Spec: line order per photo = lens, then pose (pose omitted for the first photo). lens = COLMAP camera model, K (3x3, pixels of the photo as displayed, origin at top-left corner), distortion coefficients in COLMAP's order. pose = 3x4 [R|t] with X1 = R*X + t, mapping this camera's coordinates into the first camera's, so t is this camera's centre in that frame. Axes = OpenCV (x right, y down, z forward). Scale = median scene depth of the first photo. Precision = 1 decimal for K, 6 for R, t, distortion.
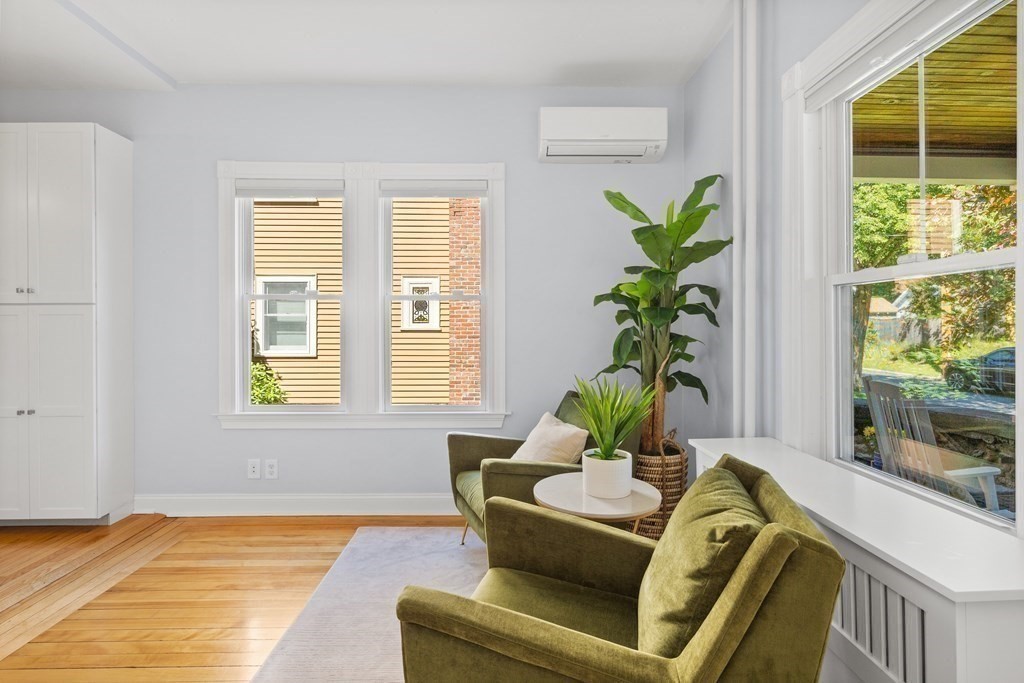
lens RADIAL K [[502.3, 0, 508.4], [0, 502.3, 327.4], [0, 0, 1]] dist [0.003840, -0.002393]
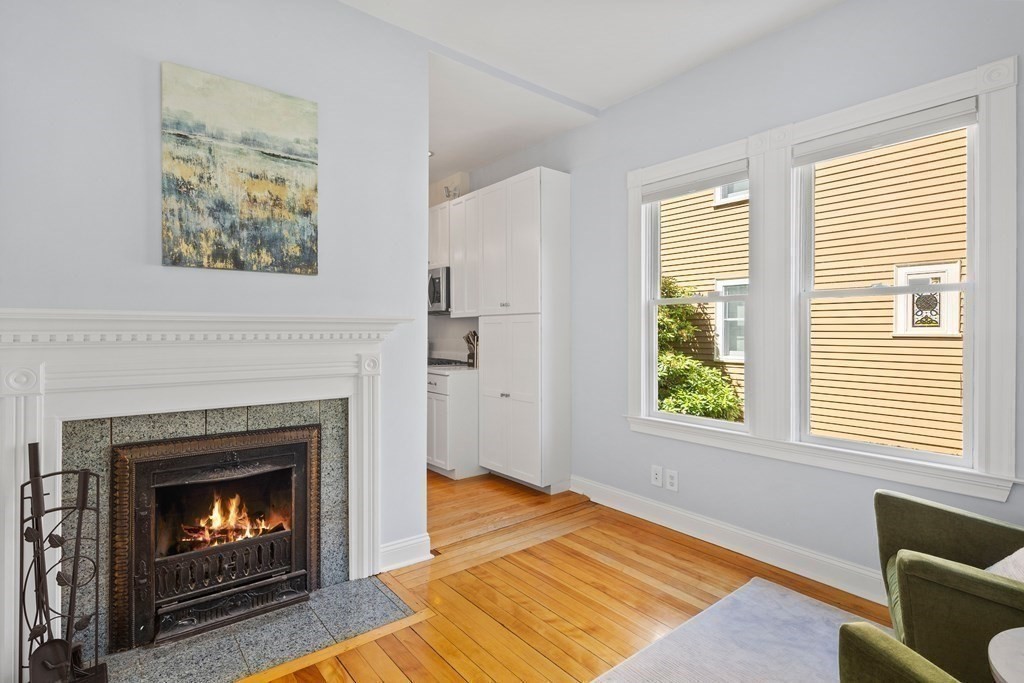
lens RADIAL K [[502.3, 0, 511.8], [0, 502.3, 334.7], [0, 0, 1]] dist [0.003840, -0.002393]
pose [[0.609433, 0.007133, -0.792805, 0.112092], [-0.002436, 0.999972, 0.007123, -0.002611], [0.792834, -0.002410, 0.609433, 0.190092]]
